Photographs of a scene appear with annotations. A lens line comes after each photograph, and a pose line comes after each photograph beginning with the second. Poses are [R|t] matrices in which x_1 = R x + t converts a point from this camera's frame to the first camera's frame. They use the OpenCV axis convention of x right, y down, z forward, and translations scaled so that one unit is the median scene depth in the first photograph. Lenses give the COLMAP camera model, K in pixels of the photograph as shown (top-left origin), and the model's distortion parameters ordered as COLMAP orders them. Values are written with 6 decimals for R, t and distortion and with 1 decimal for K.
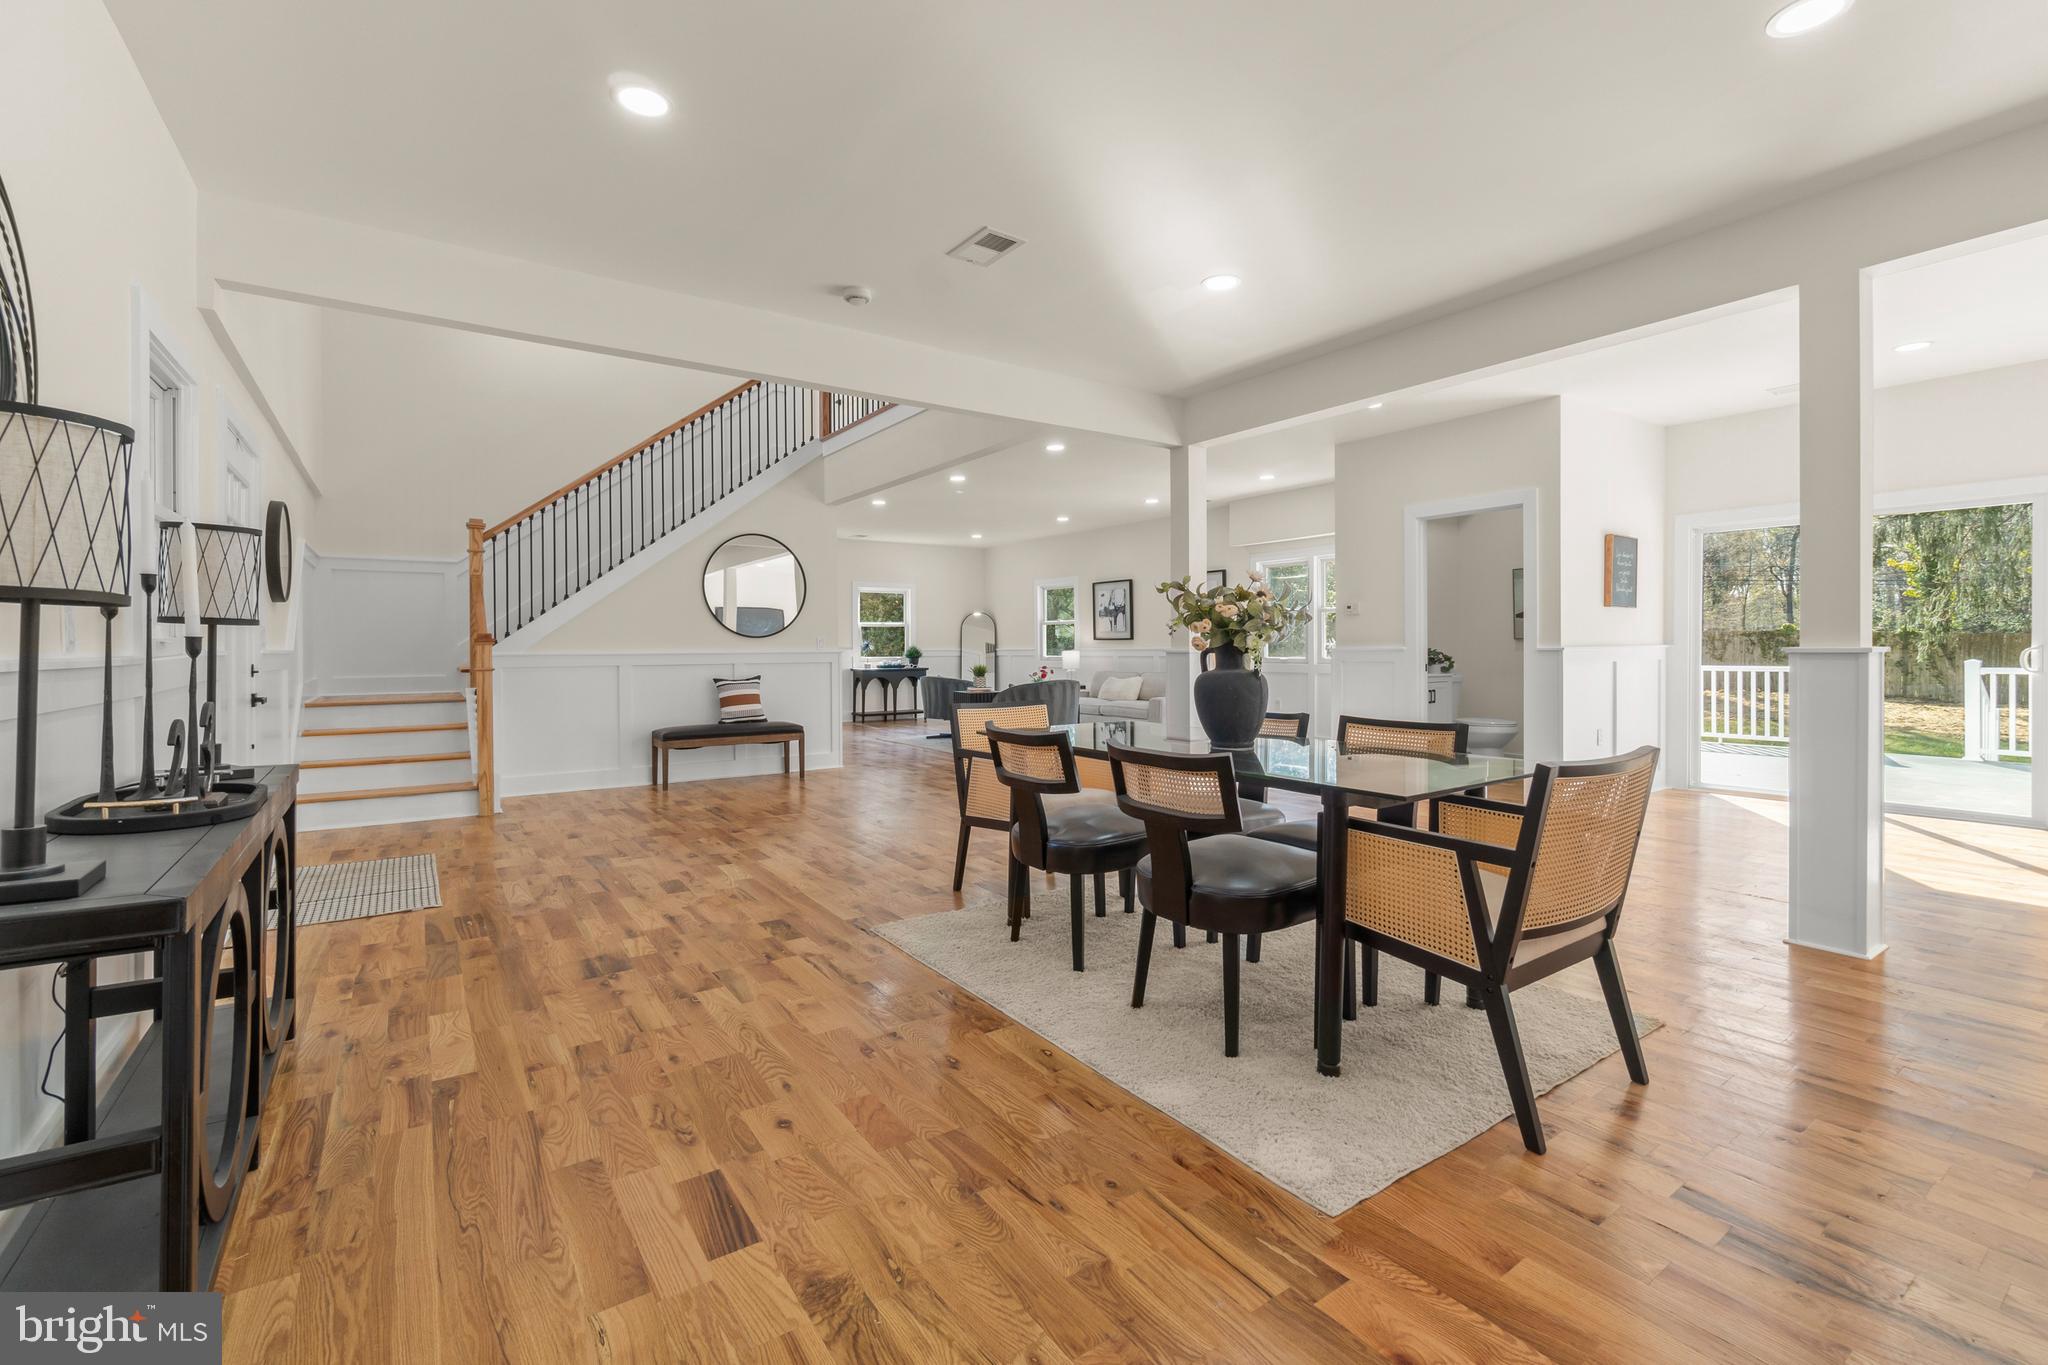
lens RADIAL K [[885.0, 0, 1019.0], [0, 885.0, 659.6], [0, 0, 1]] dist [-0.000392, 0.000095]
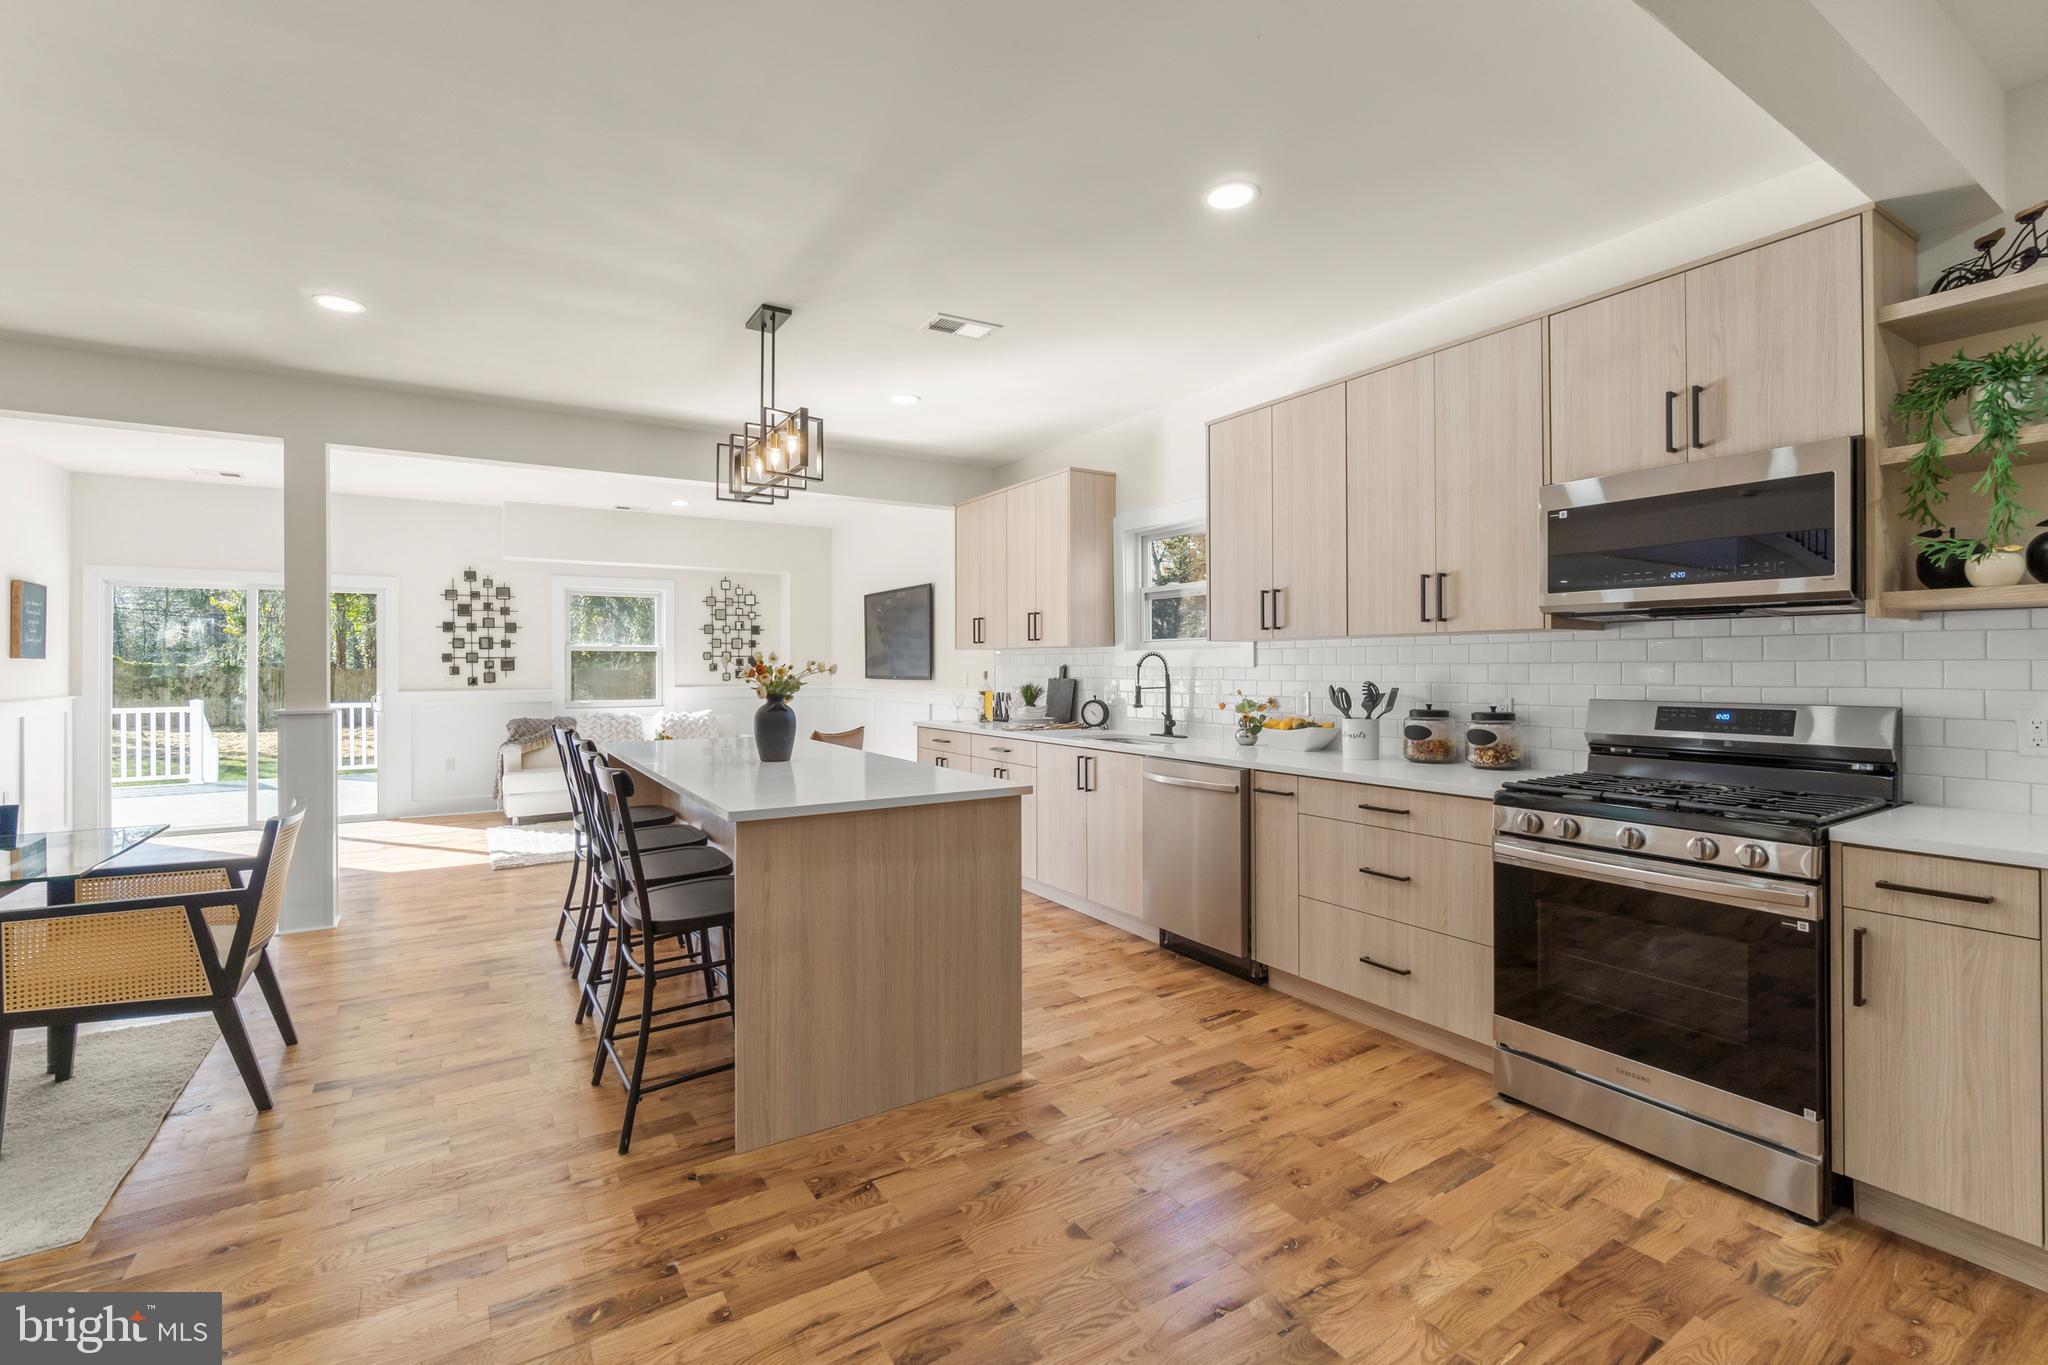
lens RADIAL K [[885.0, 0, 1019.0], [0, 885.0, 659.6], [0, 0, 1]] dist [-0.000392, 0.000095]
pose [[0.034914, 0.015048, 0.999277, -0.222040], [0.013551, 0.999788, -0.015529, -0.029313], [-0.999298, 0.014083, 0.034703, -0.082485]]
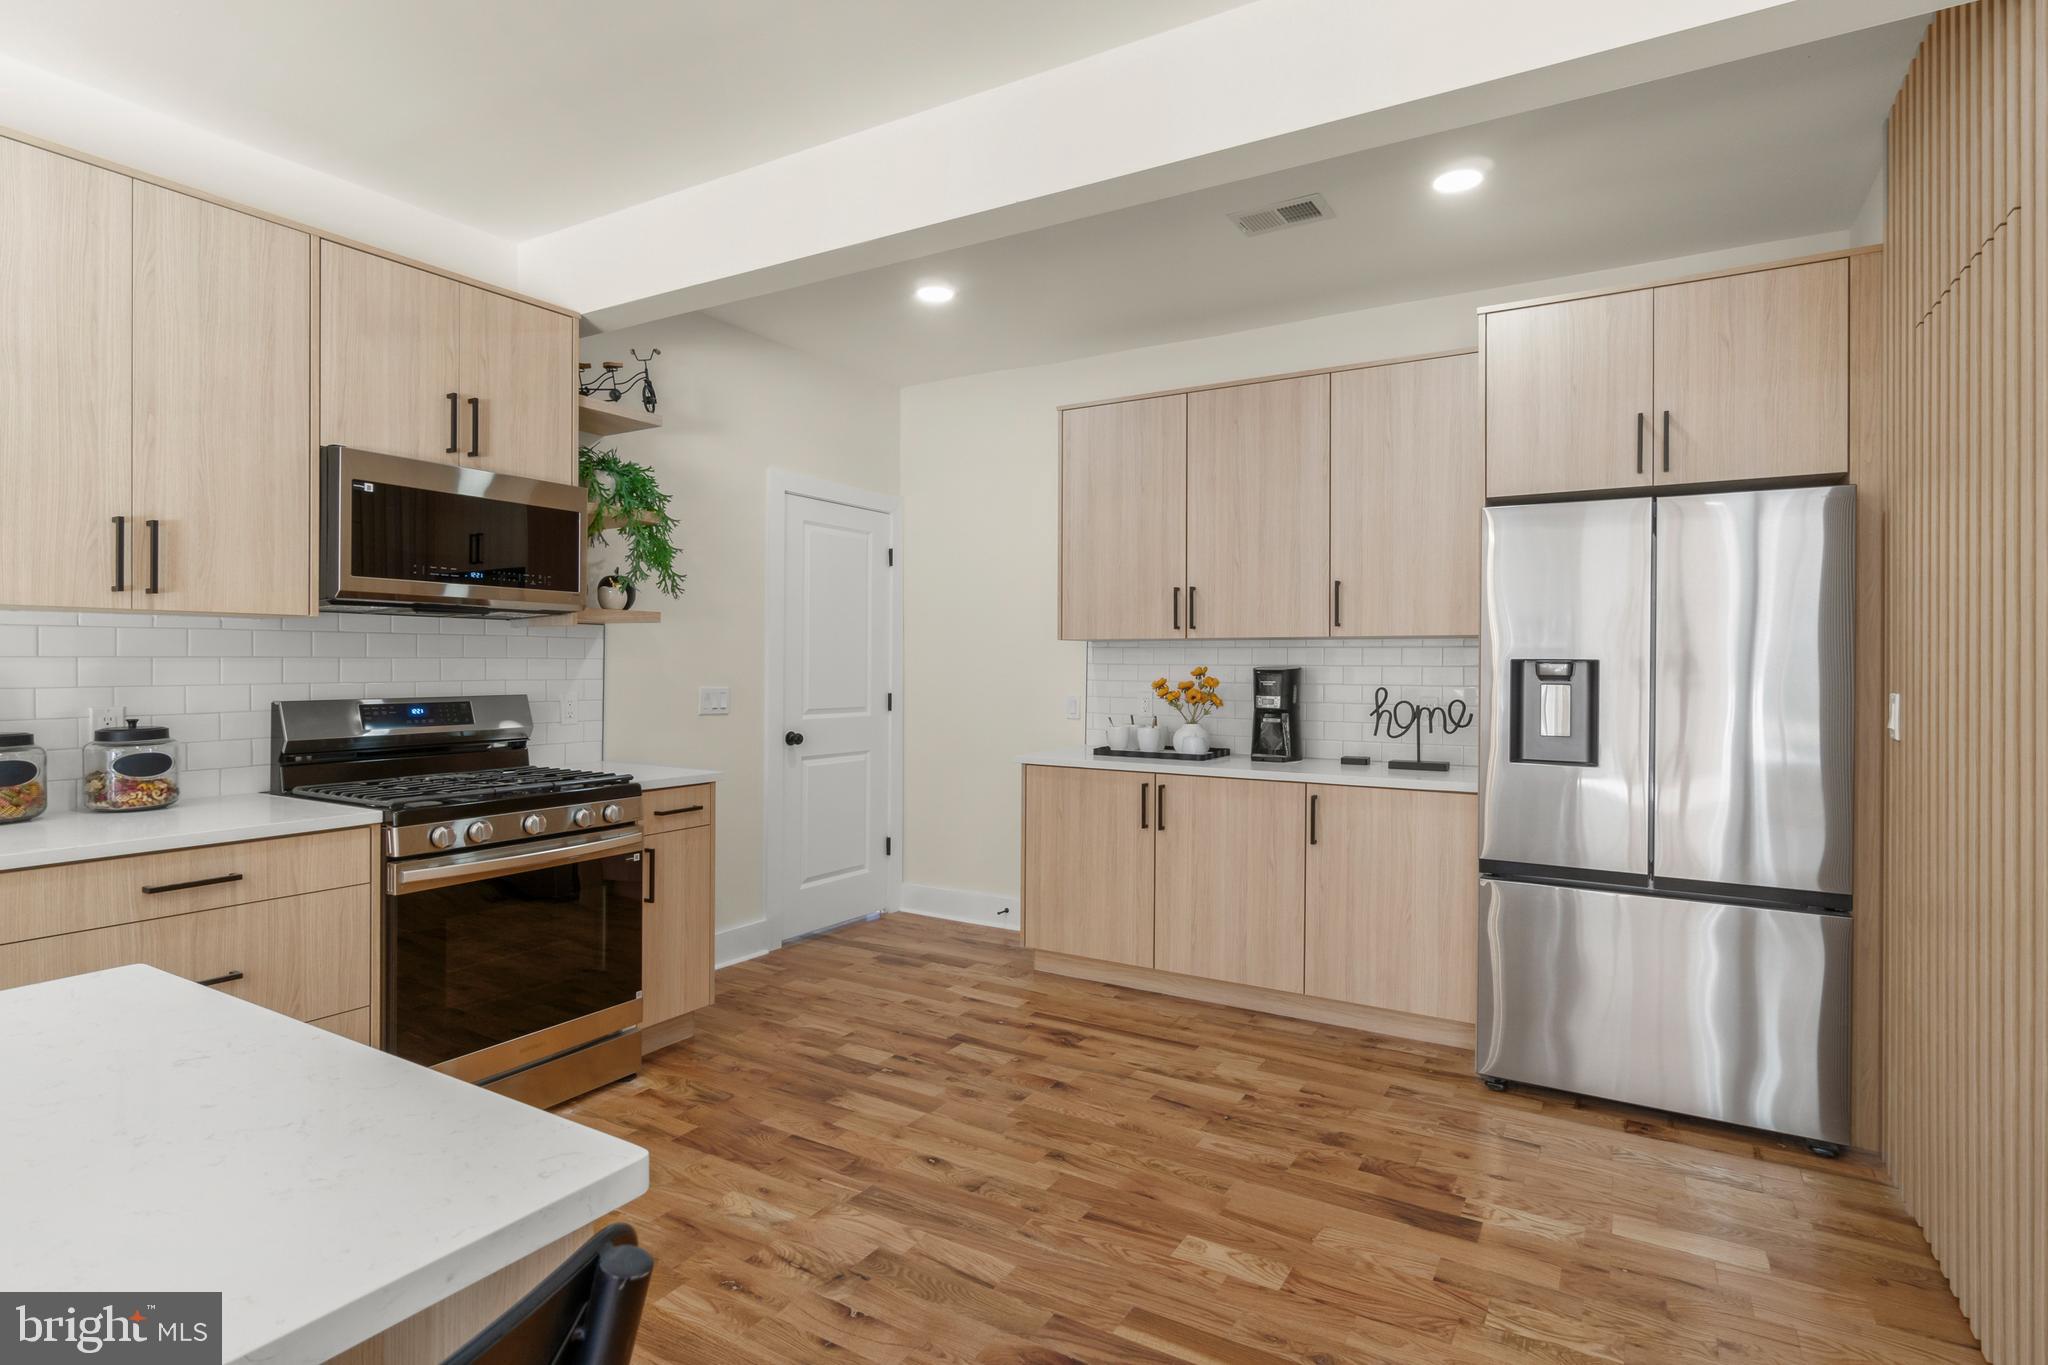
lens RADIAL K [[1029.6, 0, 1019.8], [0, 1029.6, 660.5], [0, 0, 1]] dist [-0.002151, -0.000364]
pose [[-0.913253, 0.004279, -0.407371, 0.172287], [-0.000268, 0.999938, 0.011105, -0.035027], [0.407393, 0.010251, -0.913195, 0.197857]]
